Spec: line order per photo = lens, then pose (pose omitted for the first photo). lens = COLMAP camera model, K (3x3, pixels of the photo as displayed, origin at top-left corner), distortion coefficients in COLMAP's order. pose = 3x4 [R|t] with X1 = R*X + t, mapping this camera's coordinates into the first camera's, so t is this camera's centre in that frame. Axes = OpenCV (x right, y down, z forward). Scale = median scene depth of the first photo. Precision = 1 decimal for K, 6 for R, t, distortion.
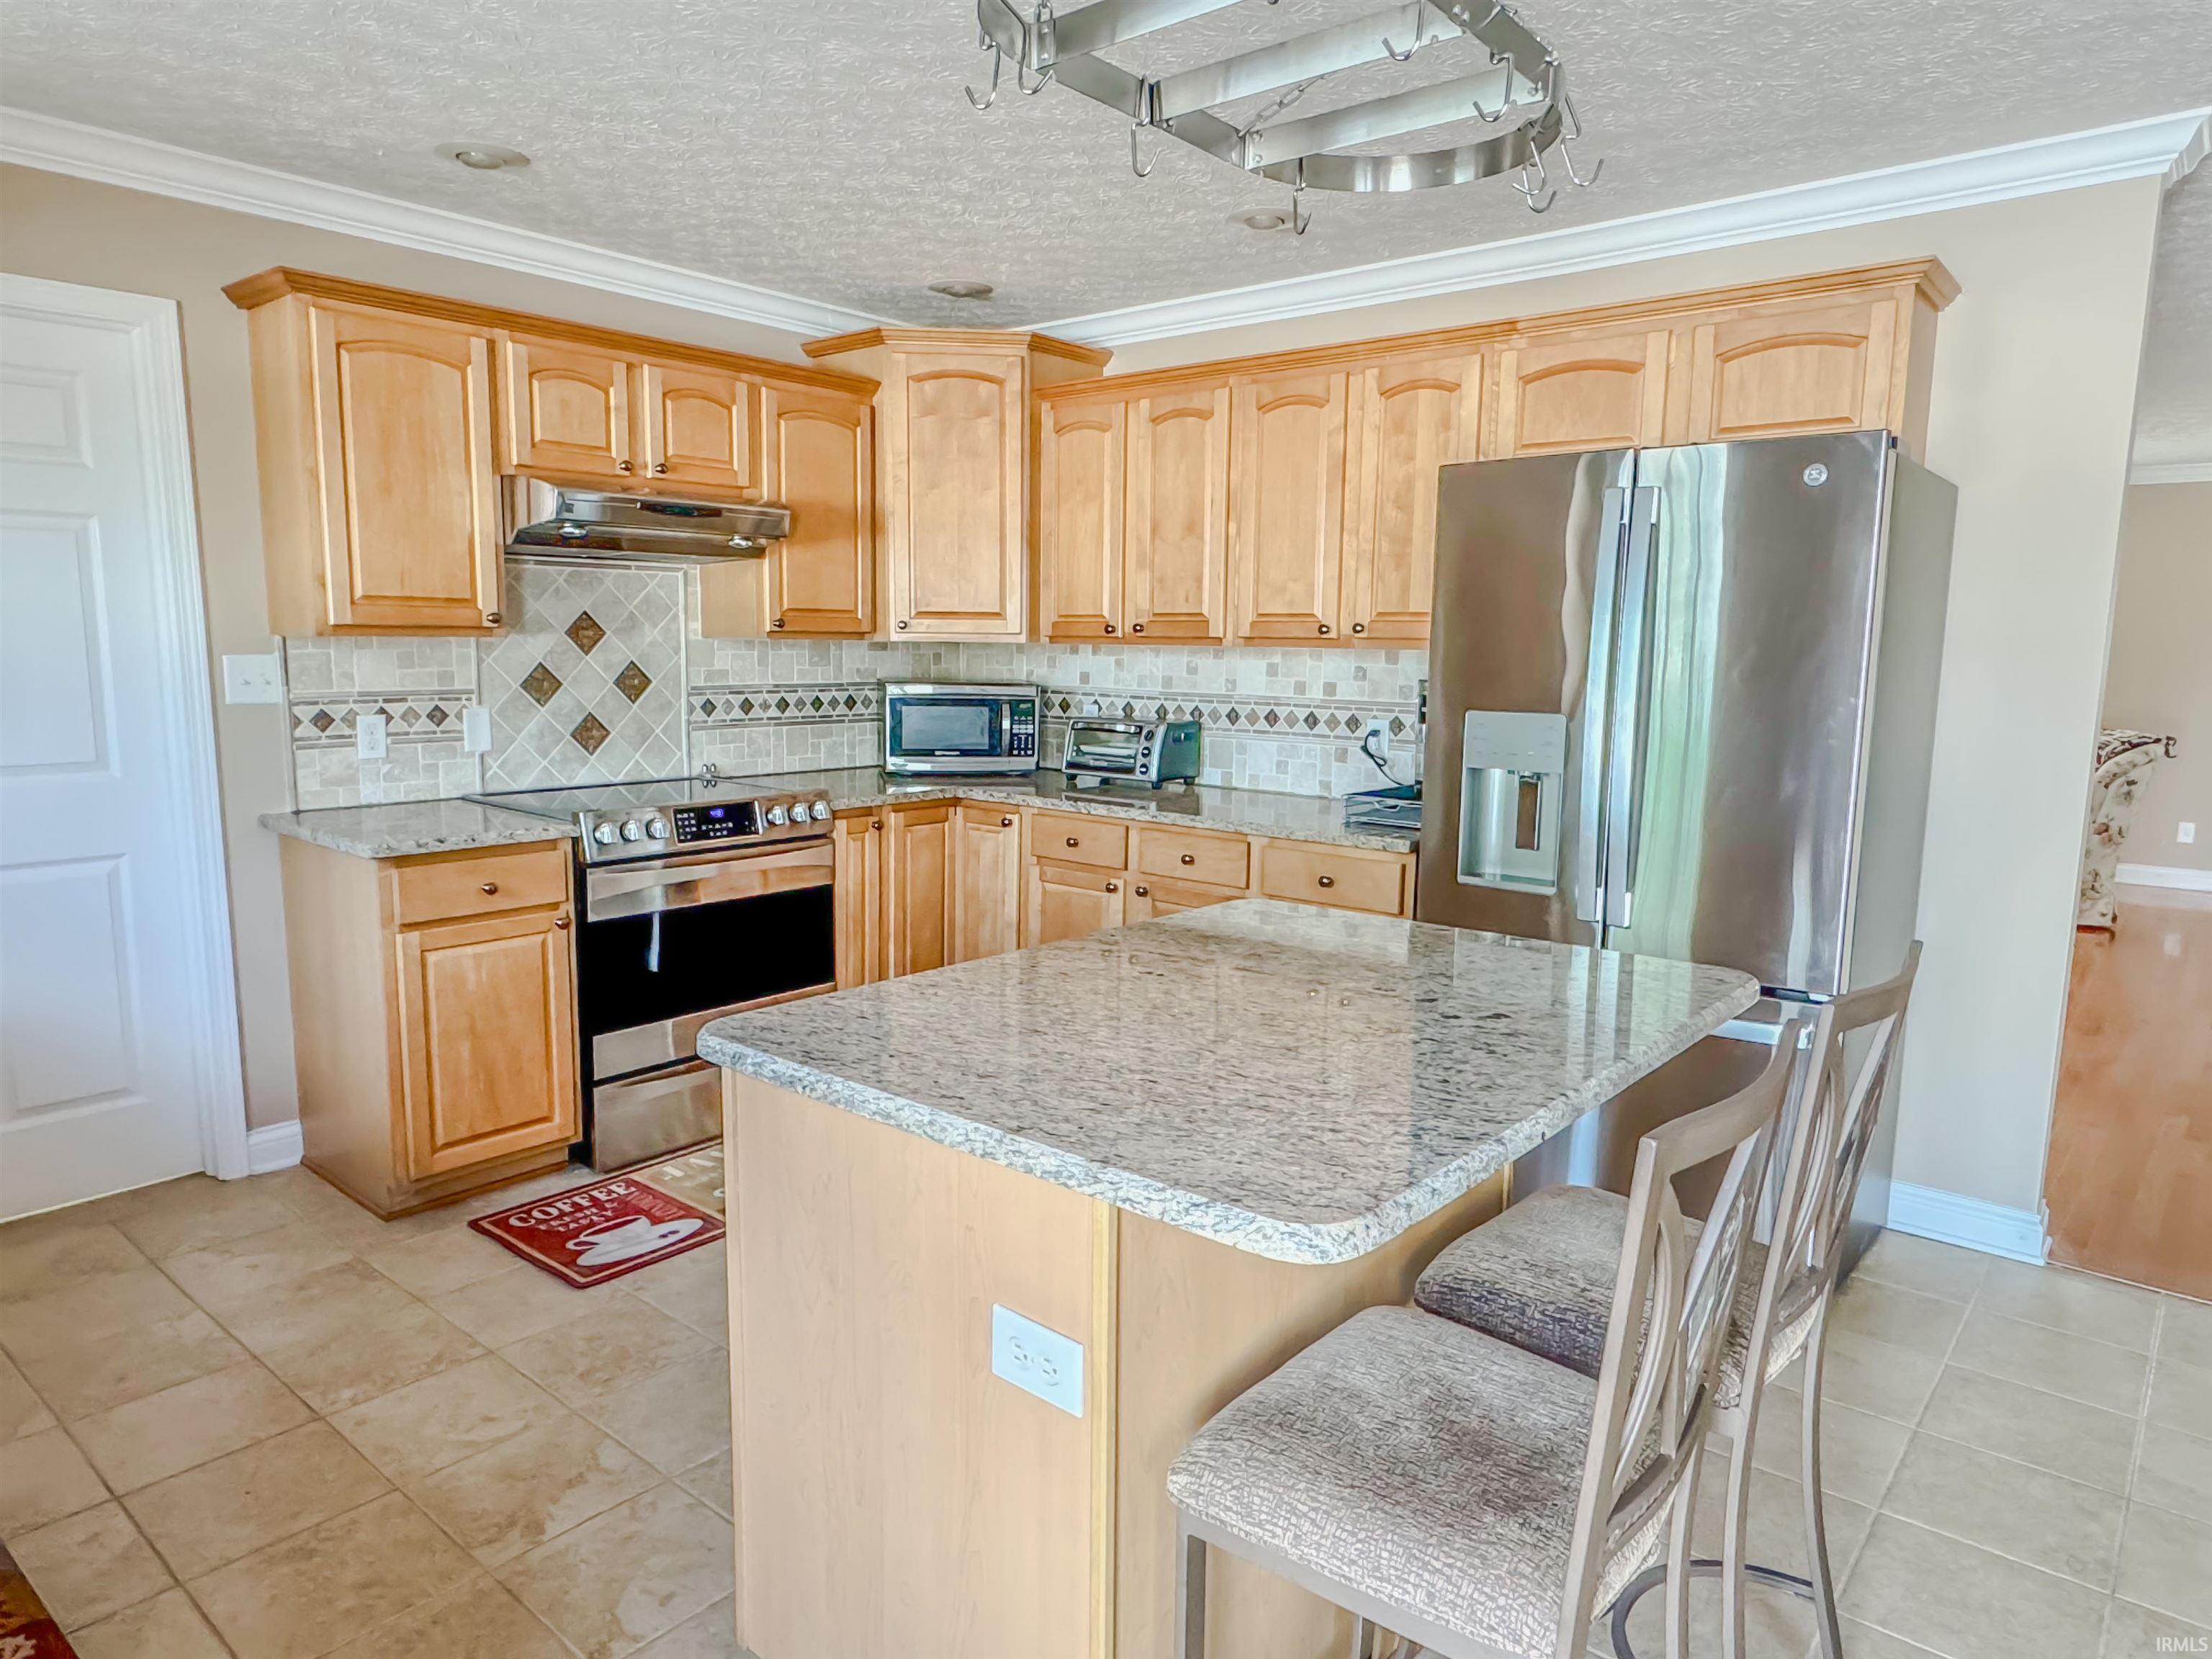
lens RADIAL K [[1366.5, 0, 1105.1], [0, 1366.5, 822.7], [0, 0, 1]] dist [-0.000406, 0.000137]
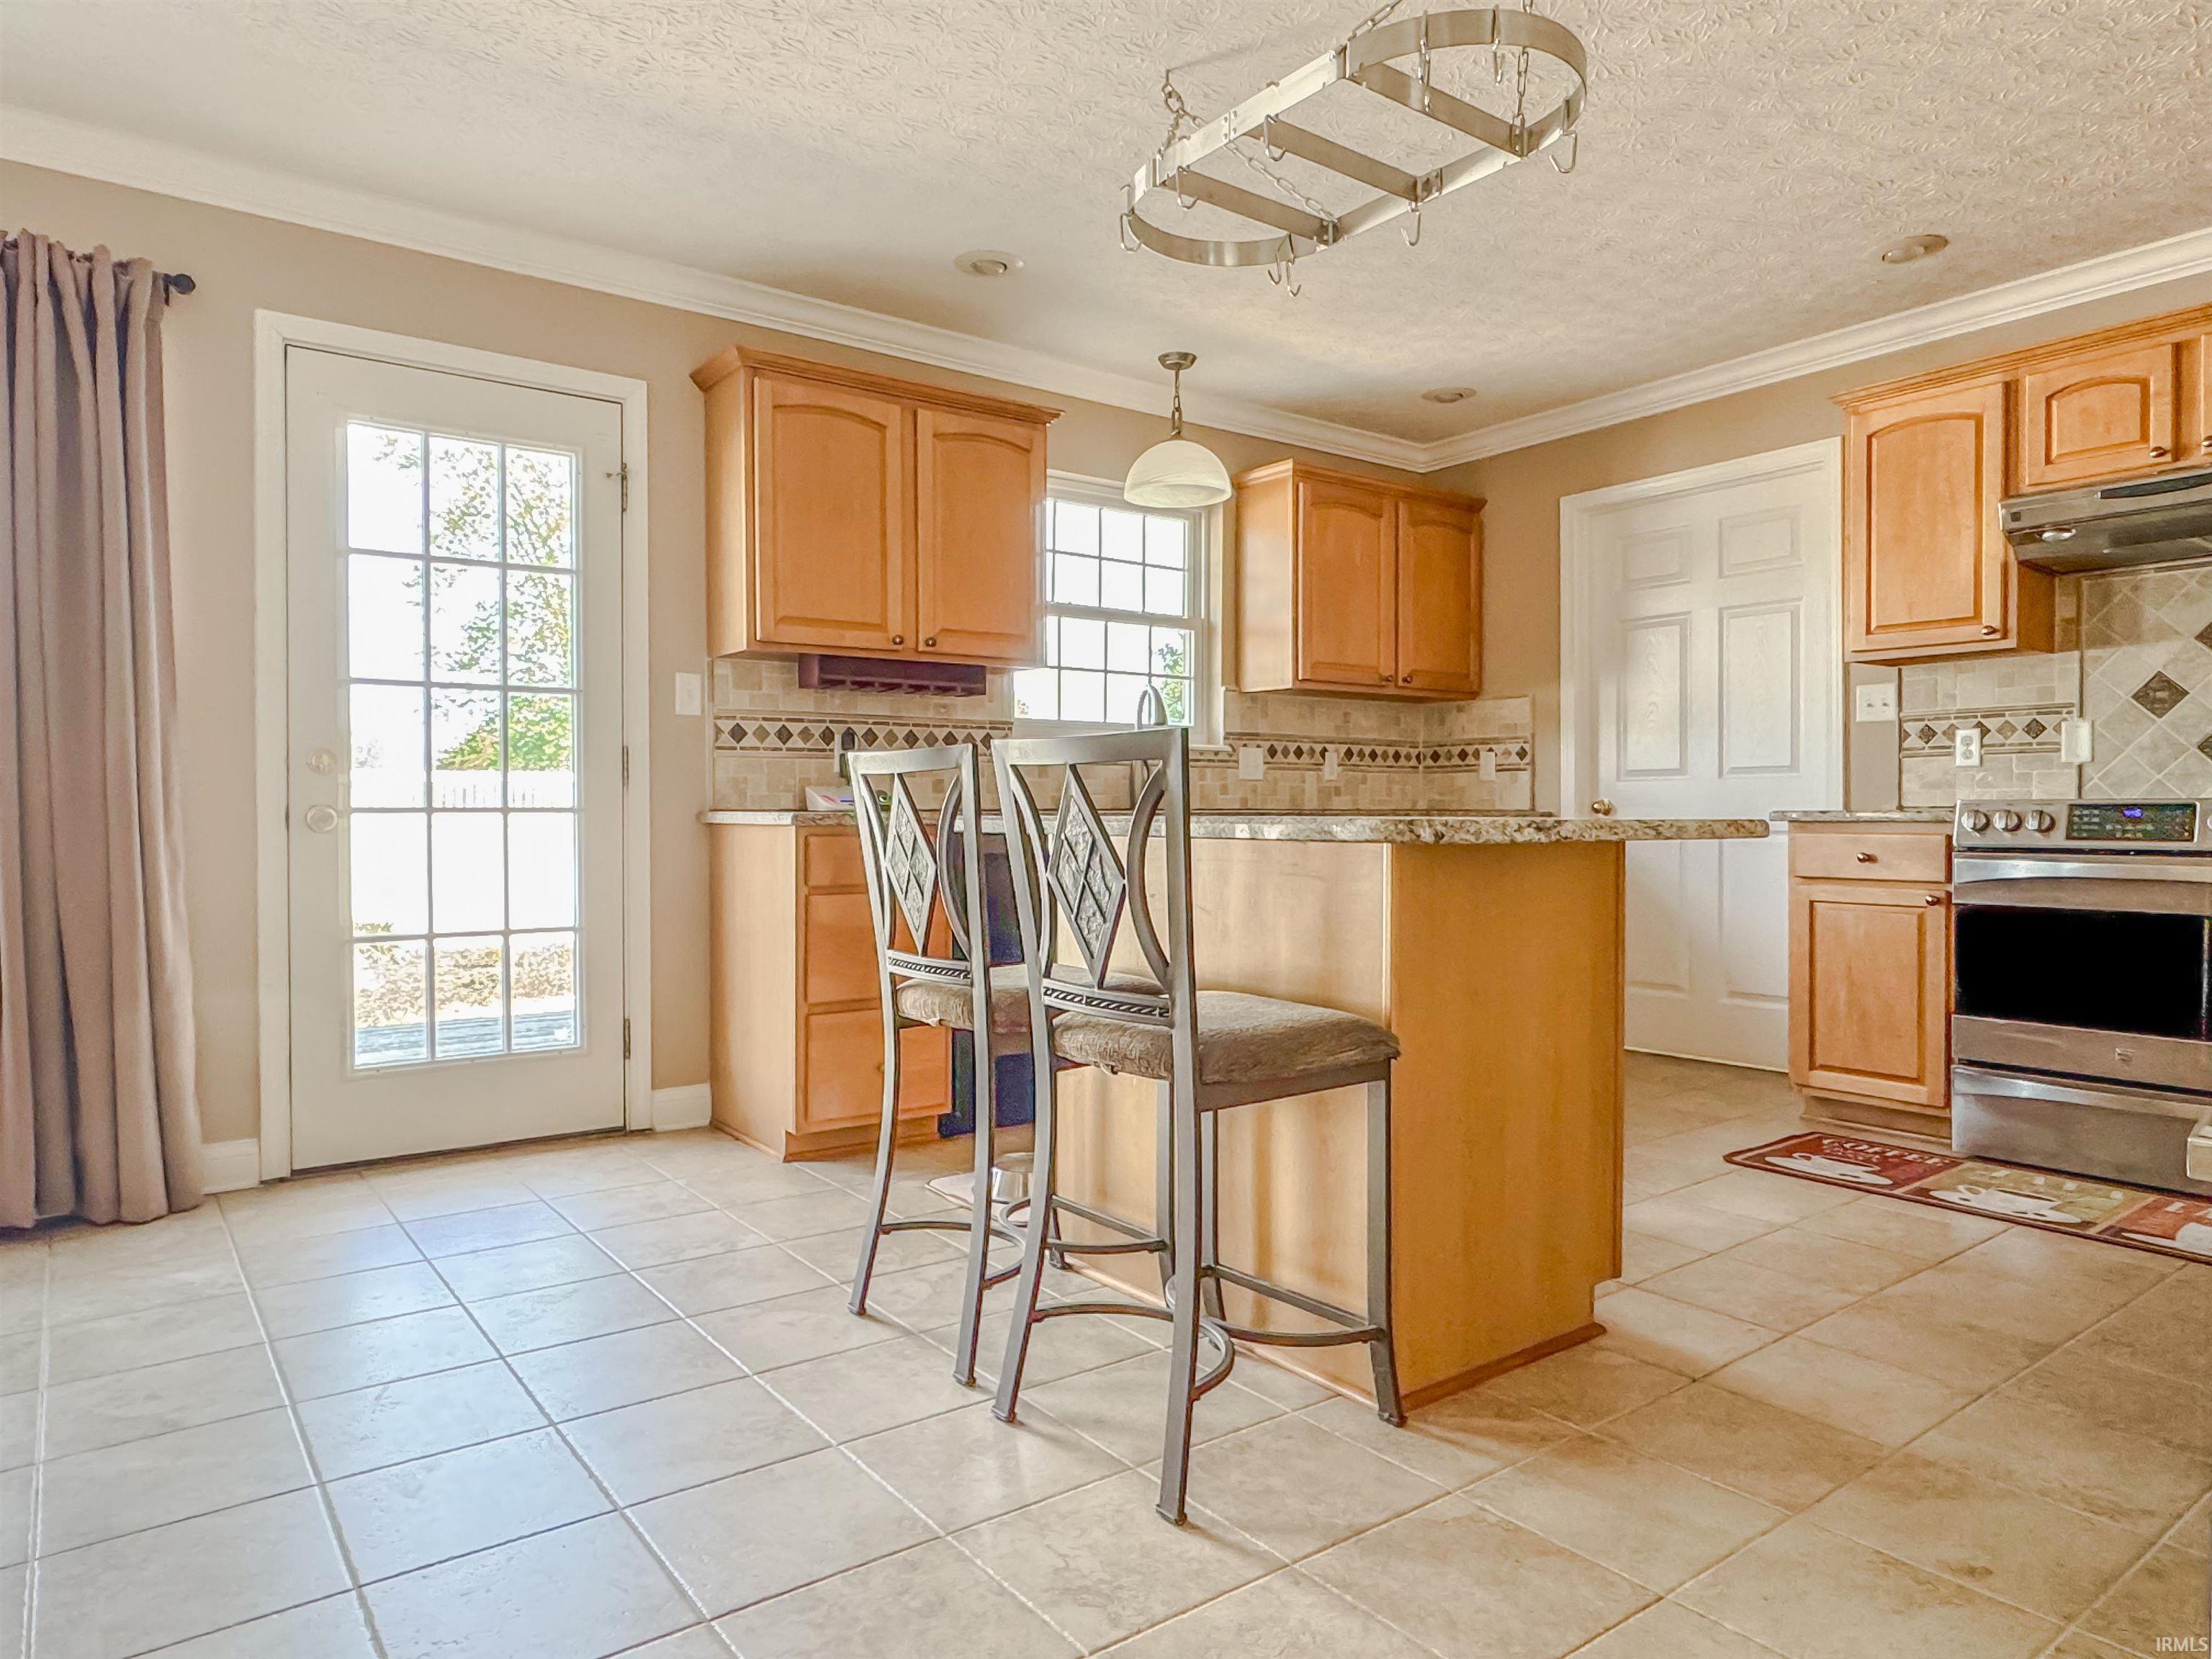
lens RADIAL K [[1366.5, 0, 1106.6], [0, 1366.5, 833.2], [0, 0, 1]] dist [-0.000406, 0.000137]
pose [[-0.227259, 0.004605, -0.973824, 0.737654], [-0.129619, 0.990948, 0.034935, 0.061579], [0.965170, 0.134165, -0.224605, 0.547927]]
